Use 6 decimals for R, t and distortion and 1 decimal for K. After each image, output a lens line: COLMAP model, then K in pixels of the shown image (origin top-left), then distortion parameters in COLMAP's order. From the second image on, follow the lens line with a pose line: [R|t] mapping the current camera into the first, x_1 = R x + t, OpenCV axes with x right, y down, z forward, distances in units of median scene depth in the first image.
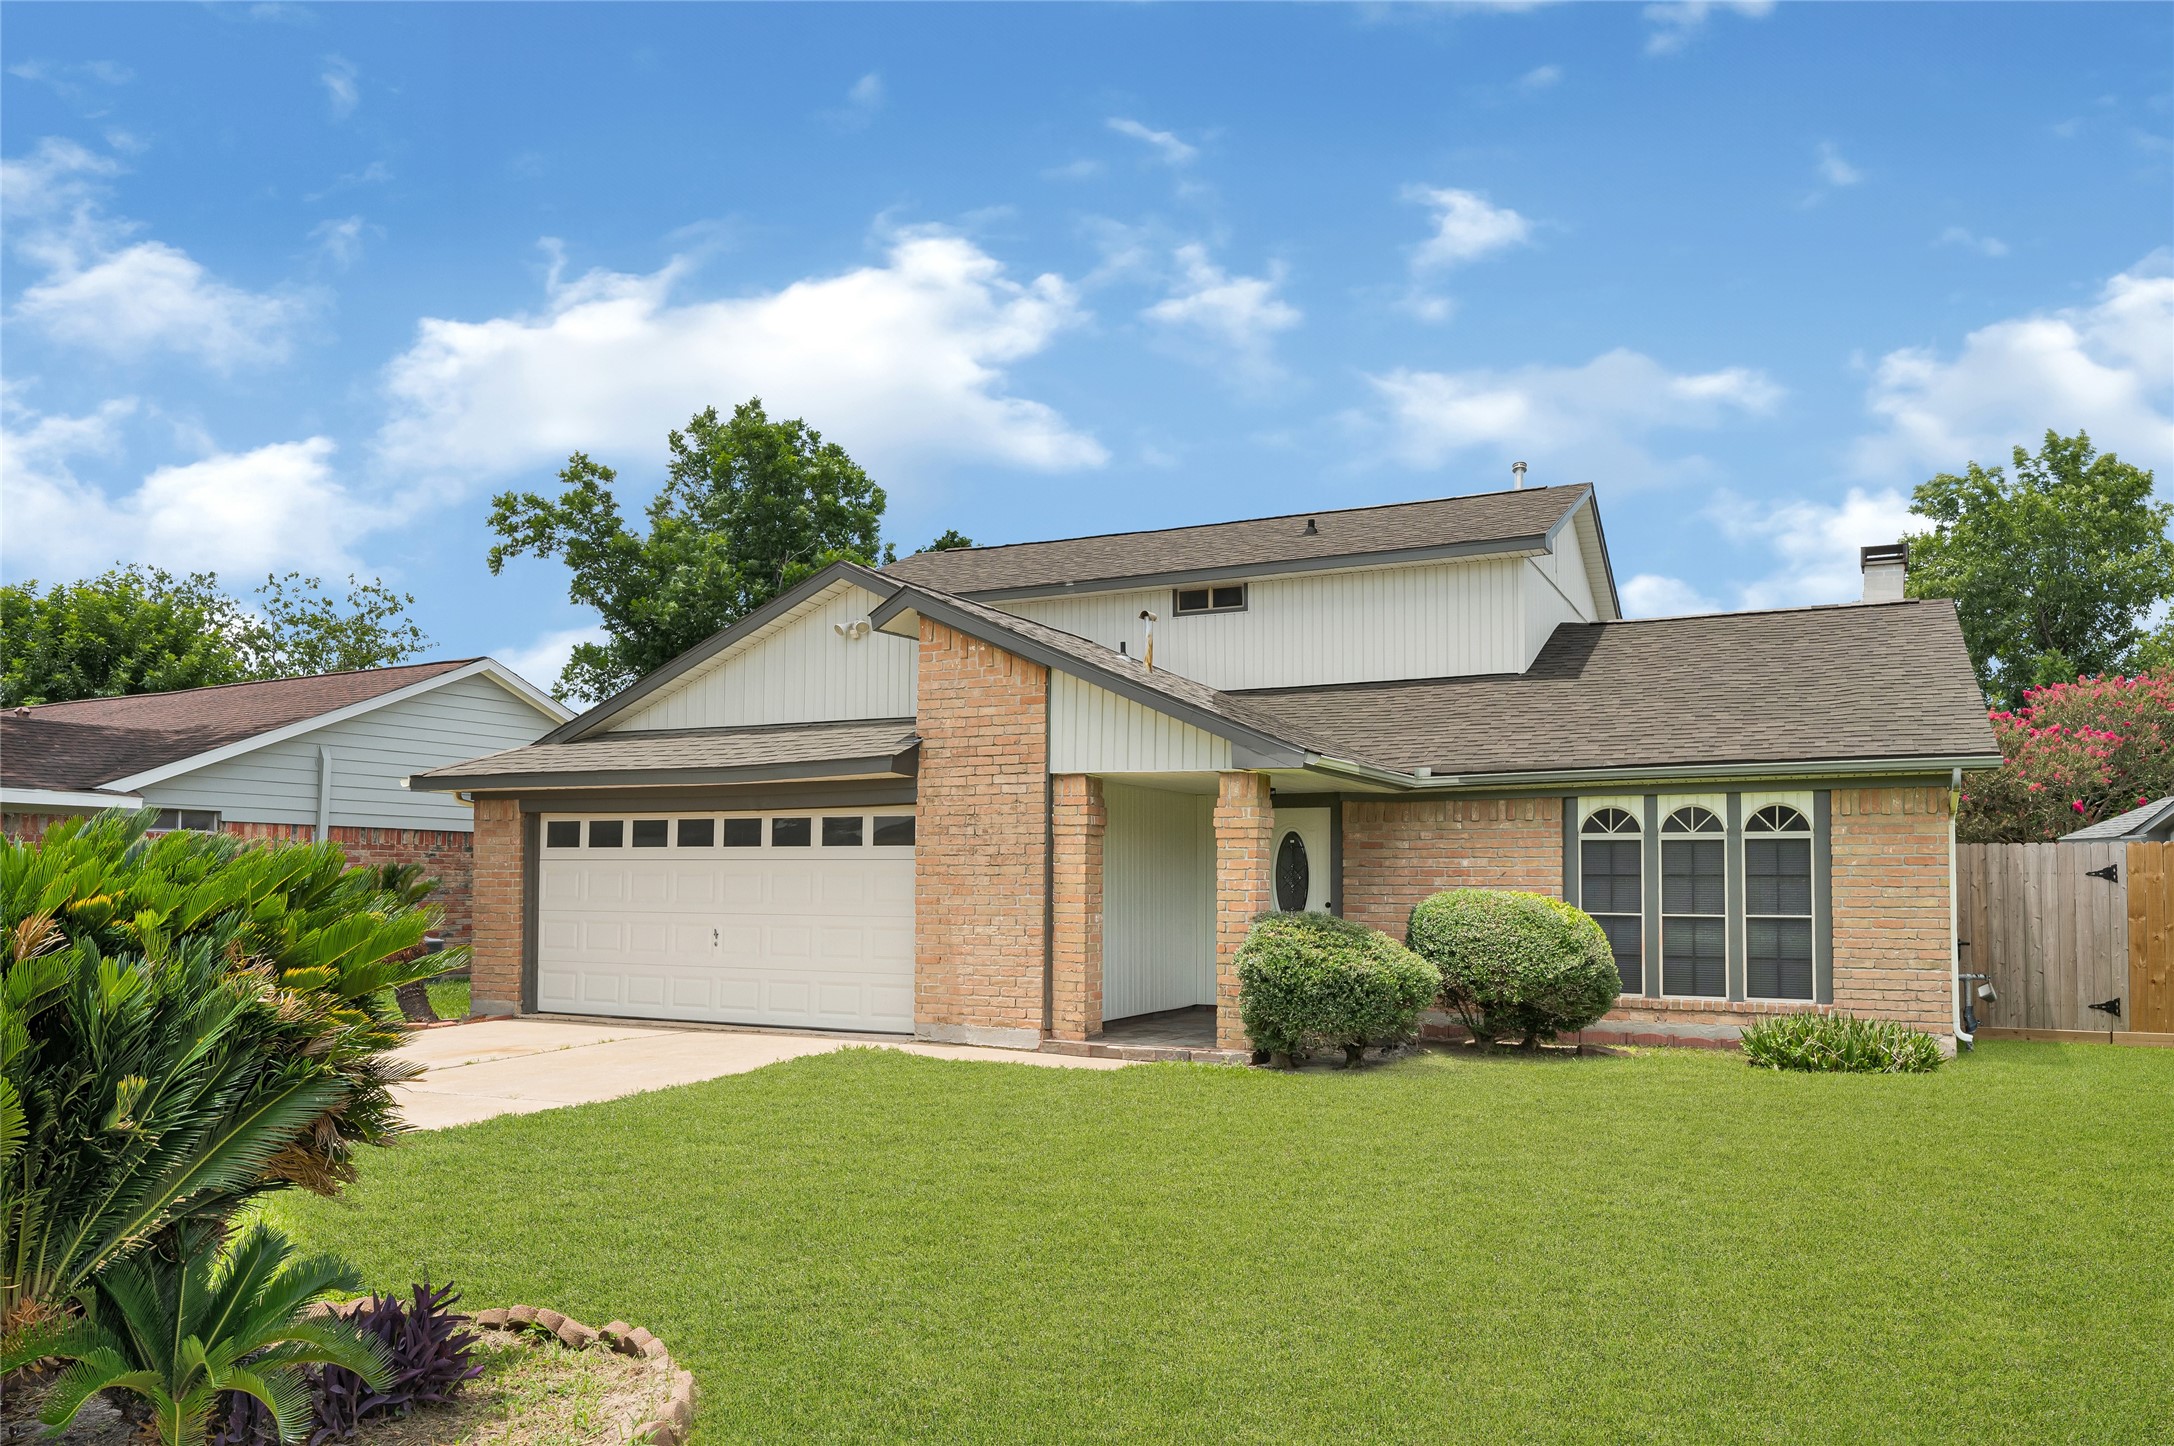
lens RADIAL K [[1492.4, 0, 1088.3], [0, 1492.4, 729.7], [0, 0, 1]] dist [-0.008683, 0.004970]
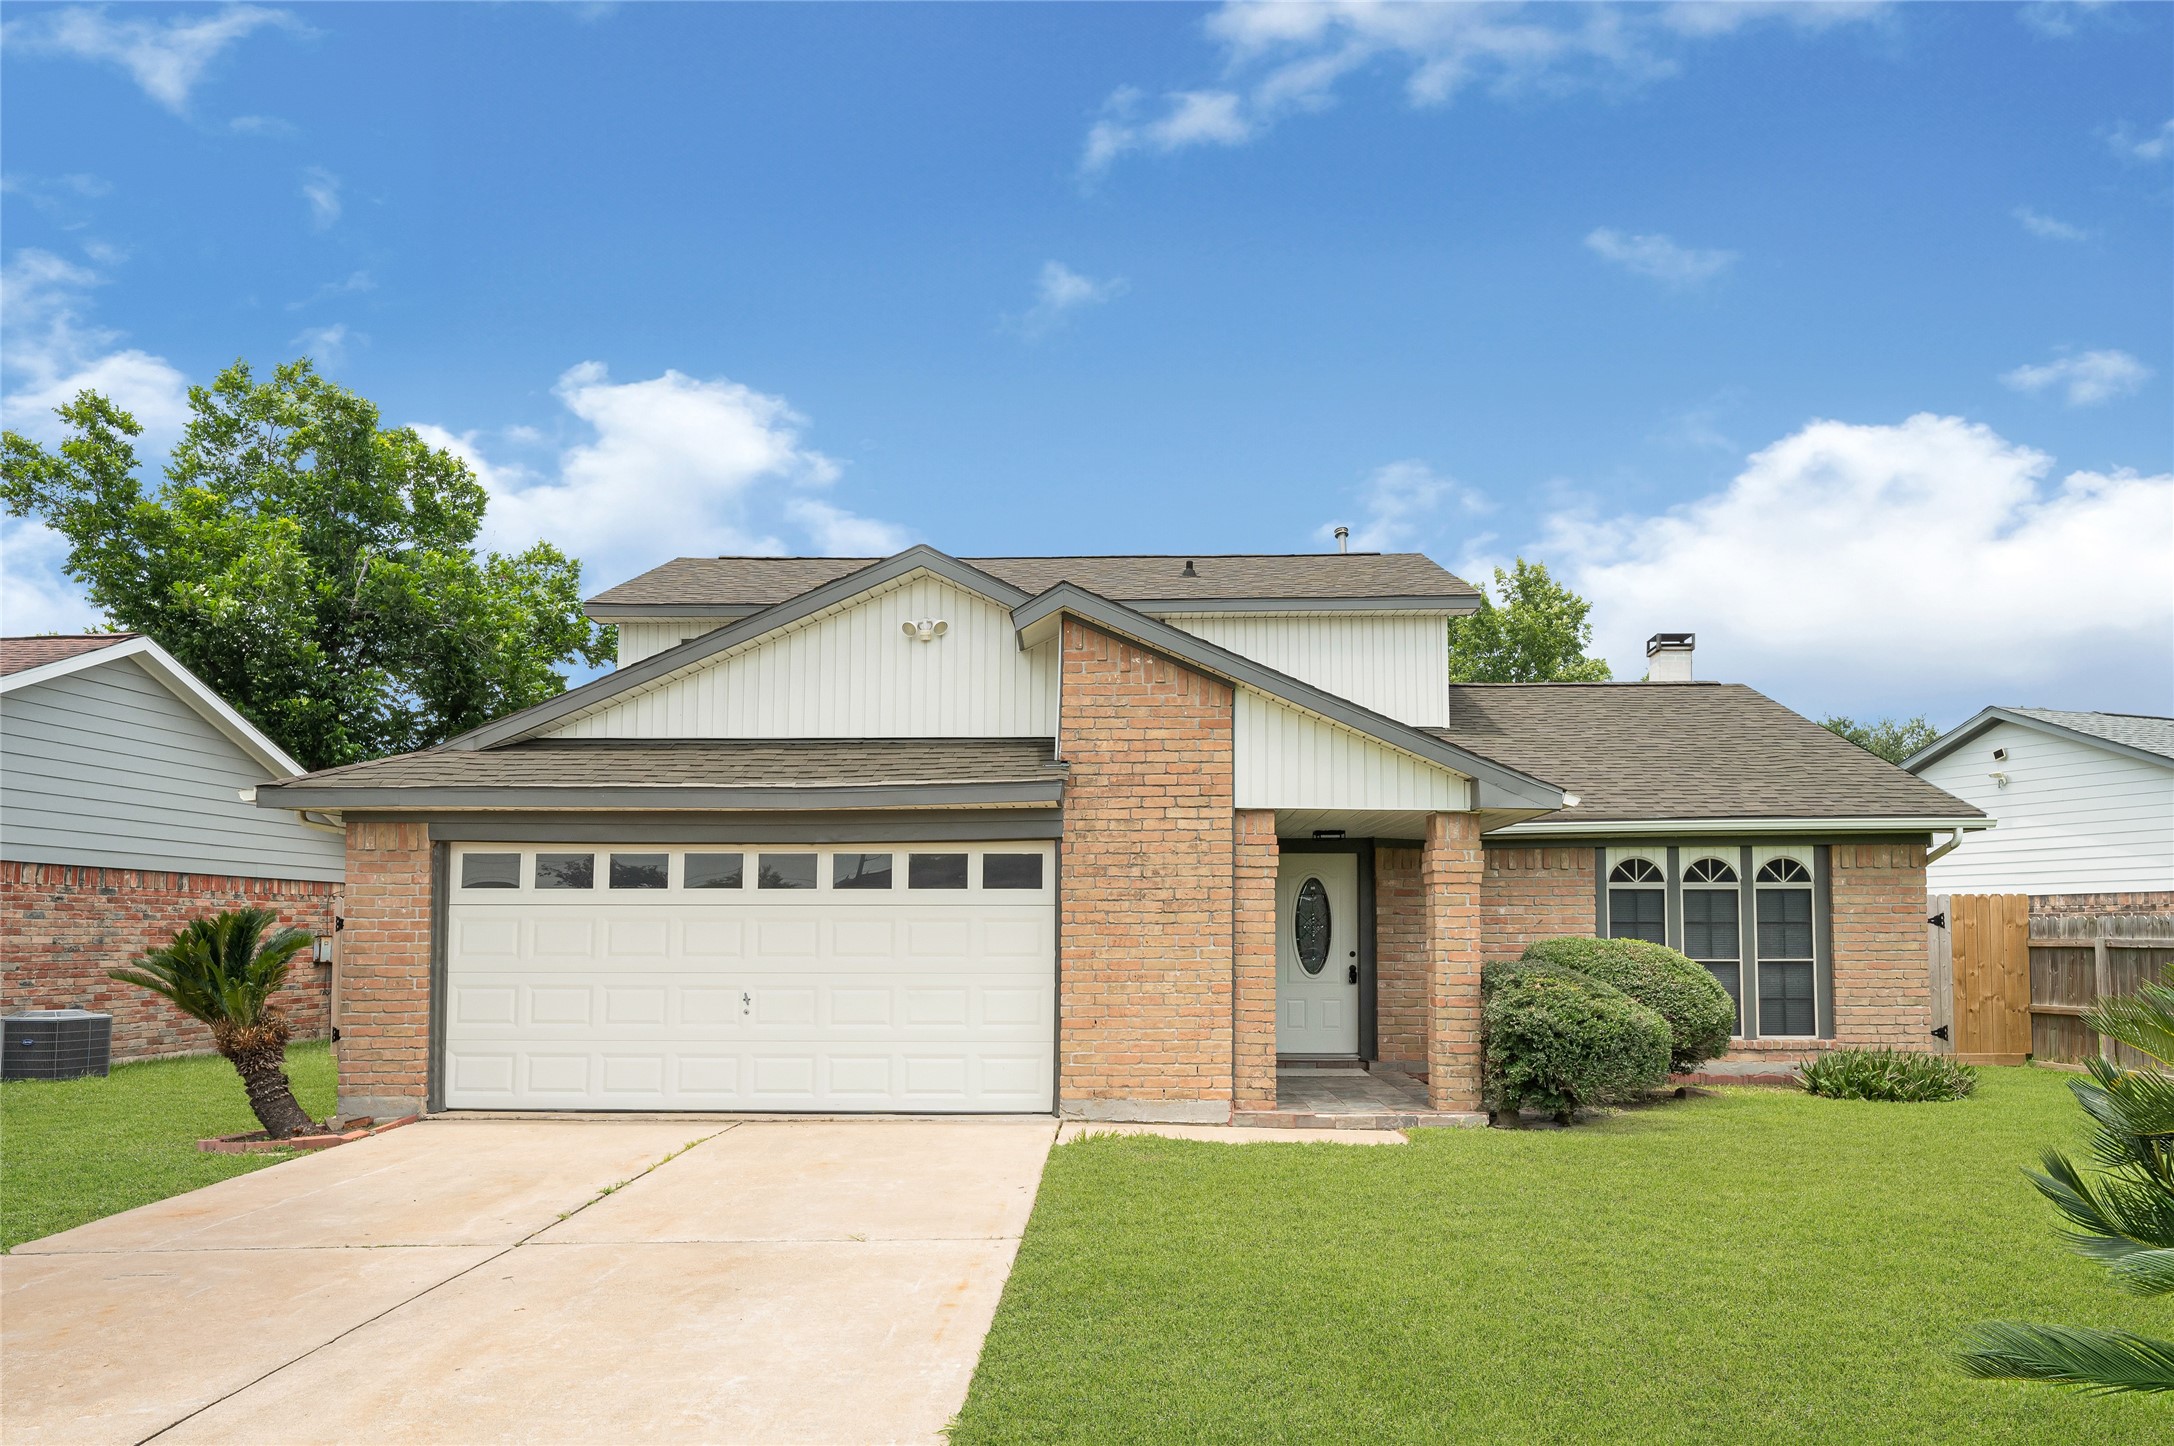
lens RADIAL K [[1418.2, 0, 1077.0], [0, 1418.2, 781.3], [0, 0, 1]] dist [-0.002320, 0.000930]
pose [[0.911845, 0.038884, 0.408689, -0.434982], [-0.037623, 0.999230, -0.011128, 0.025203], [-0.408807, -0.005229, 0.912606, 0.262161]]
